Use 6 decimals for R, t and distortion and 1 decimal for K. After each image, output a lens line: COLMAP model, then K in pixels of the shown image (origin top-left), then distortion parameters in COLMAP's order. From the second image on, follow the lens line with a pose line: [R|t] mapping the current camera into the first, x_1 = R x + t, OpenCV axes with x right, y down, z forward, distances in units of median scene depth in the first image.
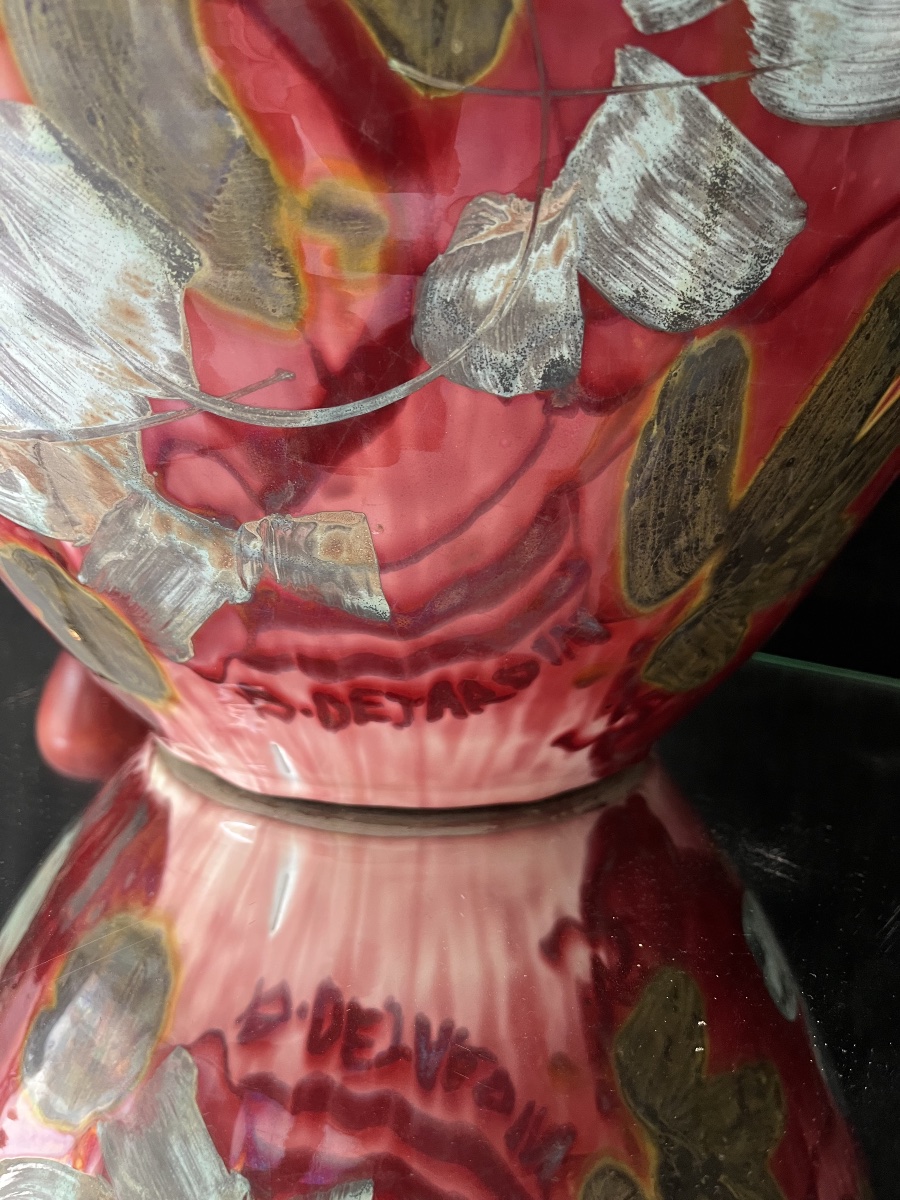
lens RADIAL K [[970.3, 0, 448.4], [0, 970.3, 597.4], [0, 0, 1]] dist [0.040845, -0.010332]
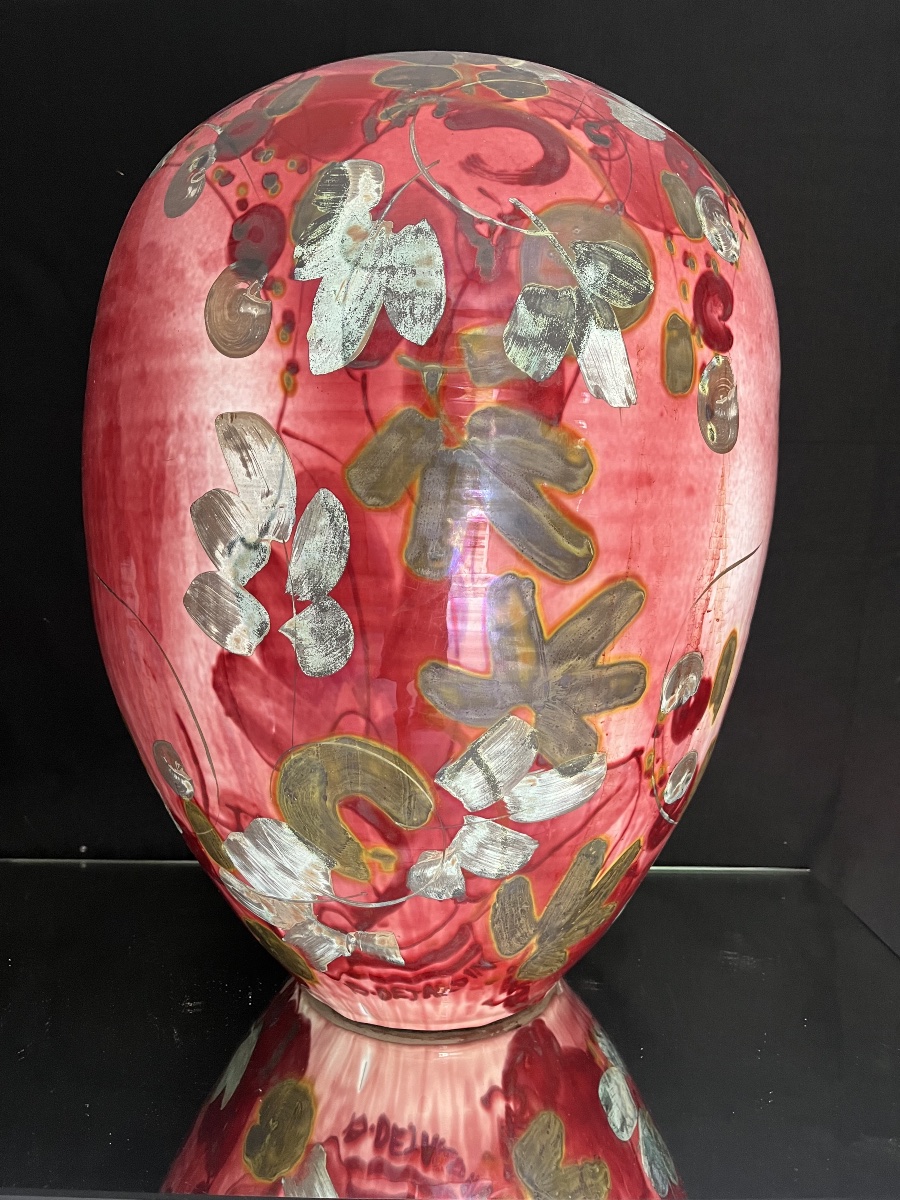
lens RADIAL K [[970.3, 0, 450.1], [0, 970.3, 601.5], [0, 0, 1]] dist [0.040845, -0.010332]
pose [[0.996567, -0.018793, -0.080627, 0.270133], [0.010238, 0.994394, -0.105242, -0.626337], [0.082152, 0.104055, 0.991173, -1.557324]]
